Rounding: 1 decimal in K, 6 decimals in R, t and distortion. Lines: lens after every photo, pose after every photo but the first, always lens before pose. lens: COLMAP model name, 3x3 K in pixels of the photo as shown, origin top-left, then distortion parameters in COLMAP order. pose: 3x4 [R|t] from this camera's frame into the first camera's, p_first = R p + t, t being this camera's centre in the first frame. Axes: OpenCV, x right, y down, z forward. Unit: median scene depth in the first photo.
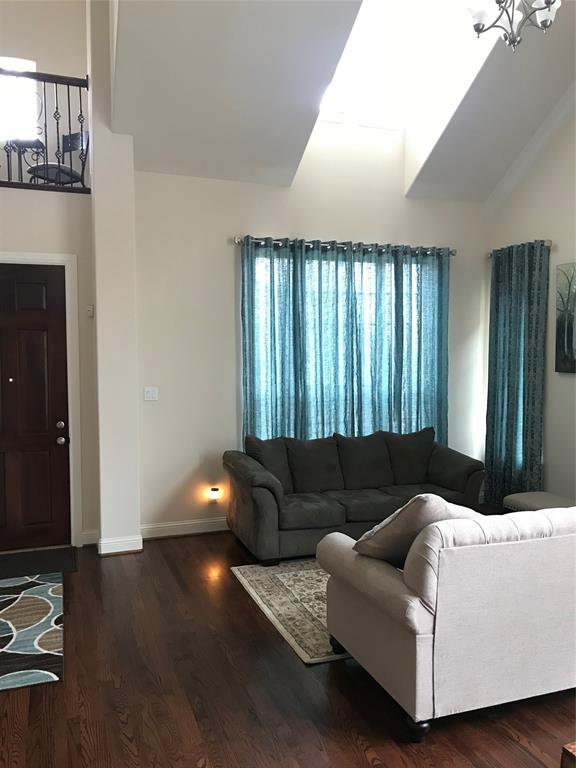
lens RADIAL K [[625.4, 0, 285.8], [0, 625.4, 381.5], [0, 0, 1]] dist [0.037568, -0.043831]
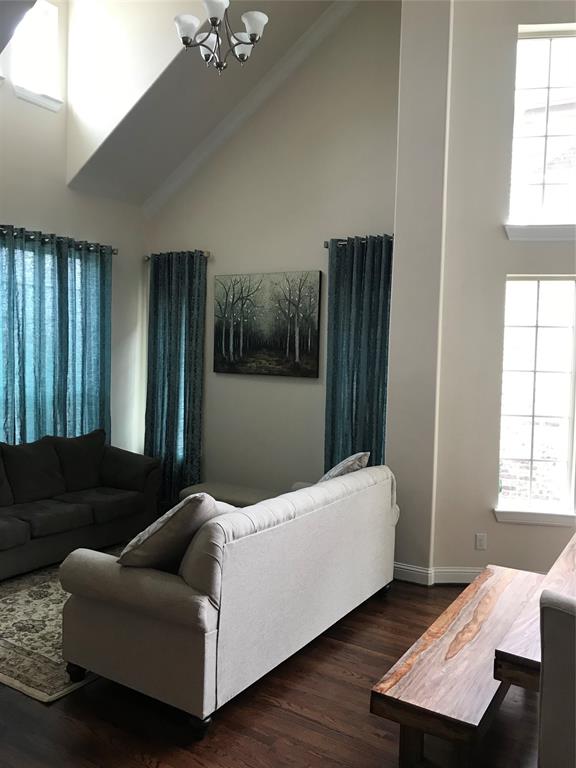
lens RADIAL K [[625.4, 0, 285.6], [0, 625.4, 382.2], [0, 0, 1]] dist [0.037568, -0.043831]
pose [[0.792437, -0.007898, 0.609902, -0.151008], [0.005769, 0.999968, 0.005453, -0.003293], [-0.609926, -0.000802, 0.792458, 0.058644]]
